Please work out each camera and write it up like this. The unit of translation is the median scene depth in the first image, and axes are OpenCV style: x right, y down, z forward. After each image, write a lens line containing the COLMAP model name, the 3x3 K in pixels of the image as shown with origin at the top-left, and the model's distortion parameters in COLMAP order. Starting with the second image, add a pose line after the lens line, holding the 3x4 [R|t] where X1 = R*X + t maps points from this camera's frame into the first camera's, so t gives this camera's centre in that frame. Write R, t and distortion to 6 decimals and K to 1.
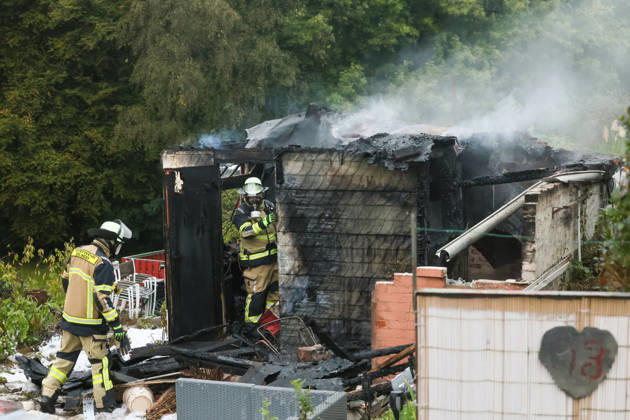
lens RADIAL K [[1603.5, 0, 315.0], [0, 1603.5, 210.0], [0, 0, 1]] dist [-0.039031, 0.600224]
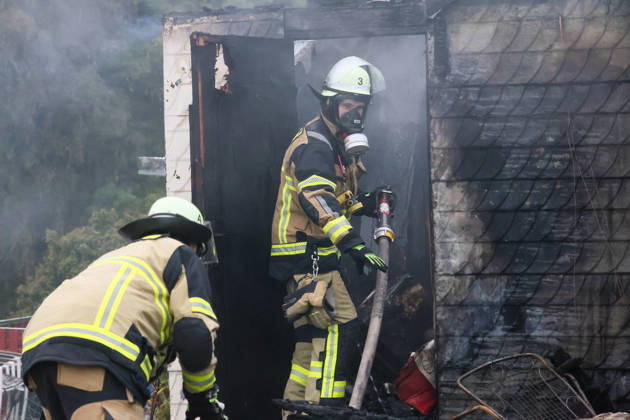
lens RADIAL K [[1603.5, 0, 315.0], [0, 1603.5, 210.0], [0, 0, 1]] dist [-0.039031, 0.600224]
pose [[0.983034, -0.005844, 0.183329, -0.141961], [0.022804, 0.995631, -0.090542, 0.062902], [-0.181999, 0.093187, 0.978873, 0.567477]]
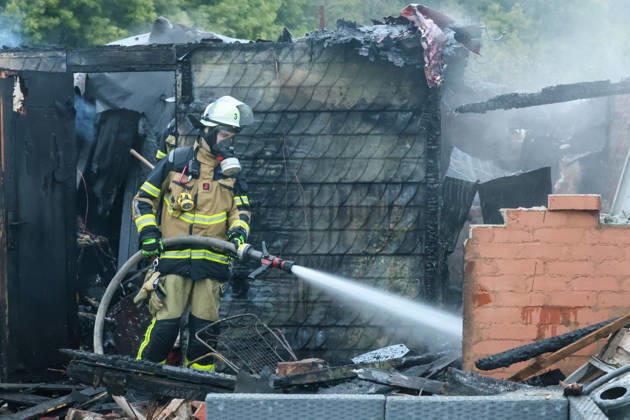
lens RADIAL K [[1603.5, 0, 315.0], [0, 1603.5, 210.0], [0, 0, 1]] dist [-0.039031, 0.600224]
pose [[0.946488, 0.003419, 0.322722, -0.171265], [0.022869, 0.996720, -0.077630, 0.071946], [-0.321929, 0.080856, 0.943305, 0.423913]]
